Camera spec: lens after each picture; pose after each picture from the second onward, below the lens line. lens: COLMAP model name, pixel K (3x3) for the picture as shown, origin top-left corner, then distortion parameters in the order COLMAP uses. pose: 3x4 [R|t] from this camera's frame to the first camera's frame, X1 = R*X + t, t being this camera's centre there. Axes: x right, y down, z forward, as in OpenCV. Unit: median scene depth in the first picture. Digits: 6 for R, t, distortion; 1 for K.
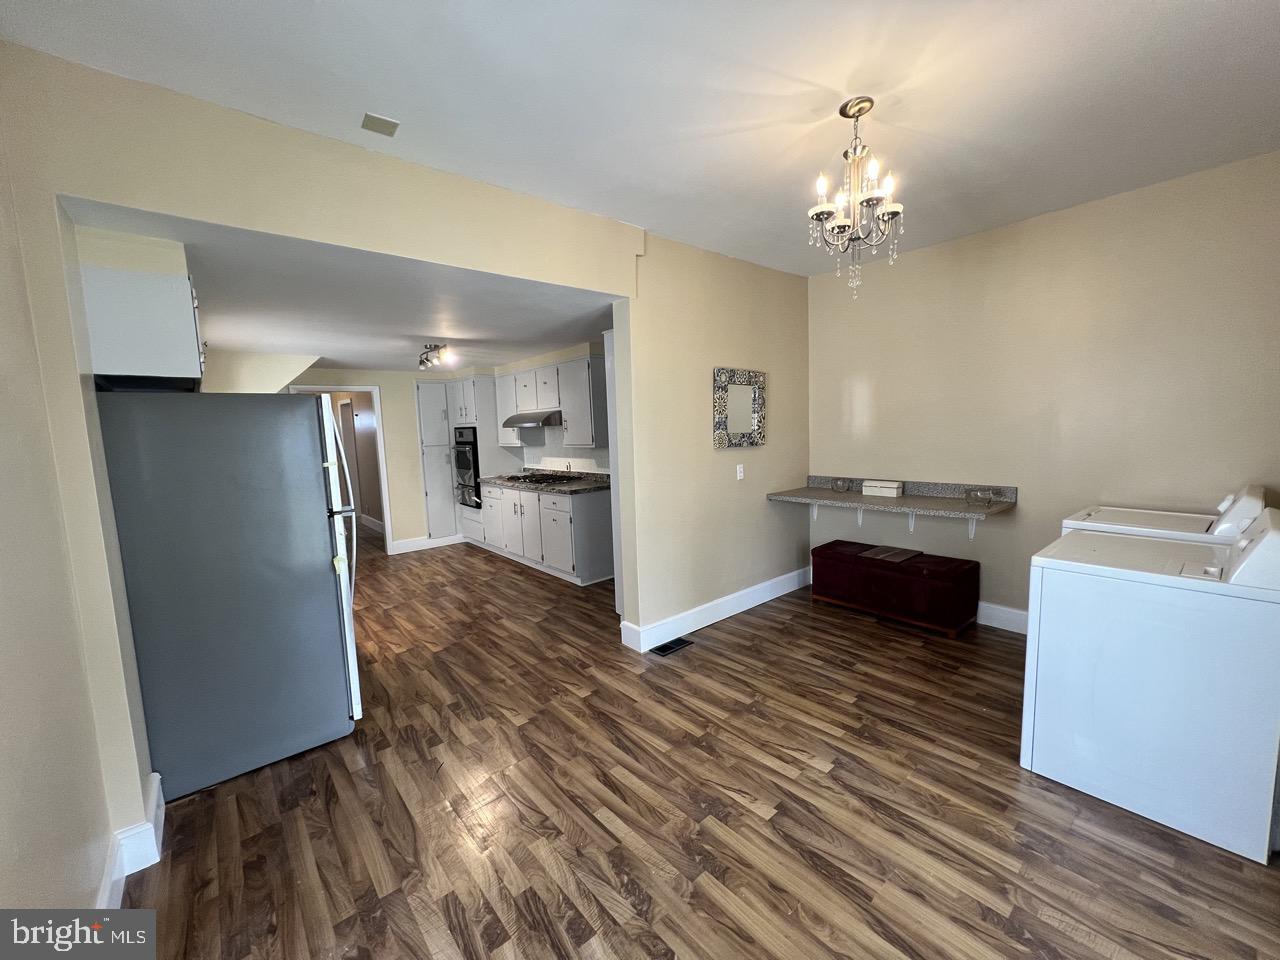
lens RADIAL K [[511.9, 0, 637.7], [0, 511.9, 481.0], [0, 0, 1]] dist [-0.000476, 0.000140]
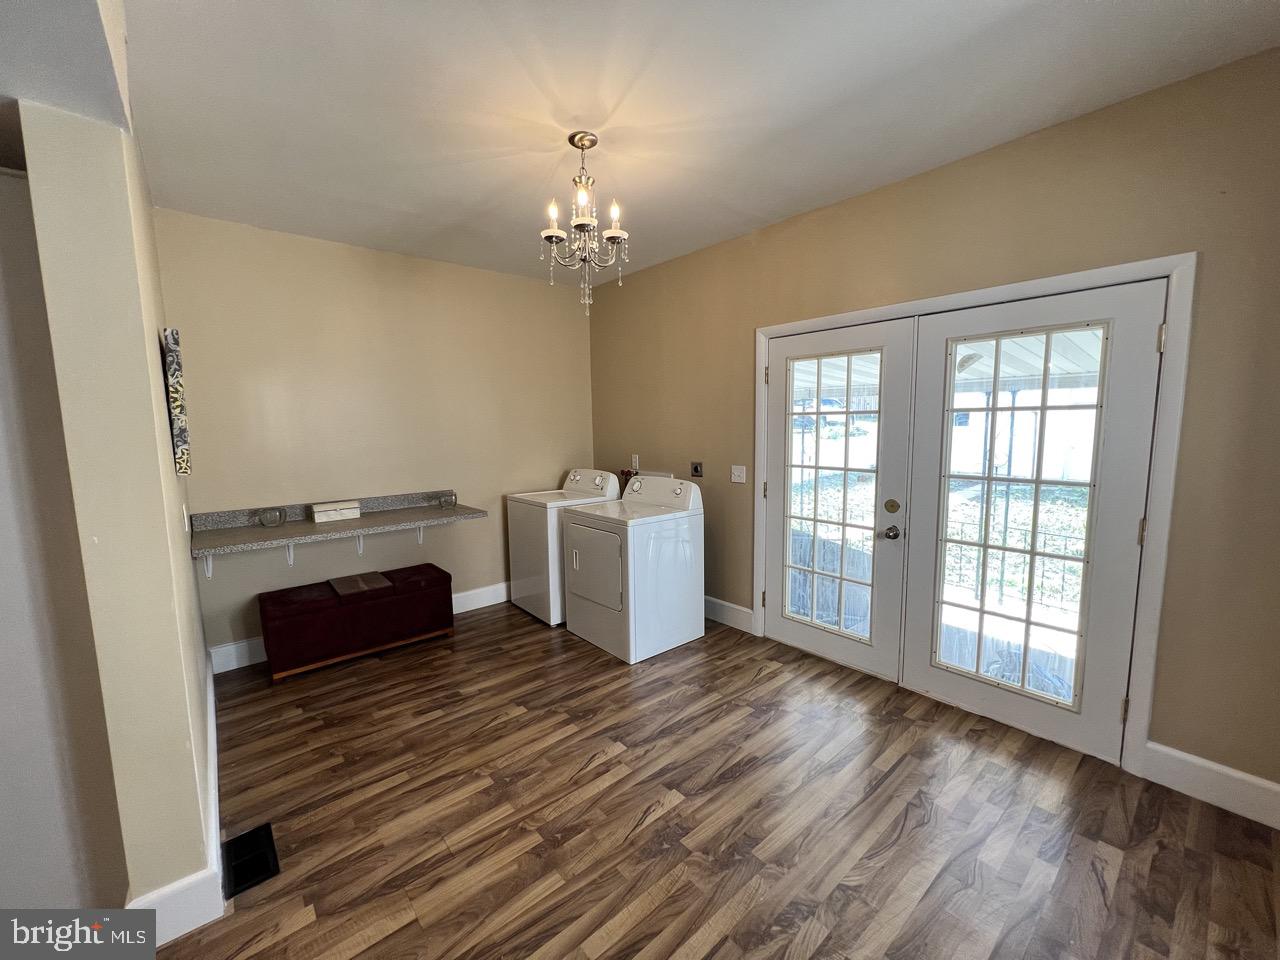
lens RADIAL K [[511.9, 0, 638.2], [0, 511.9, 484.3], [0, 0, 1]] dist [-0.000476, 0.000140]
pose [[0.000606, -0.084962, 0.996384, -0.498367], [0.119272, 0.989278, 0.084283, -0.057426], [-0.992861, 0.118789, 0.010733, 0.664960]]
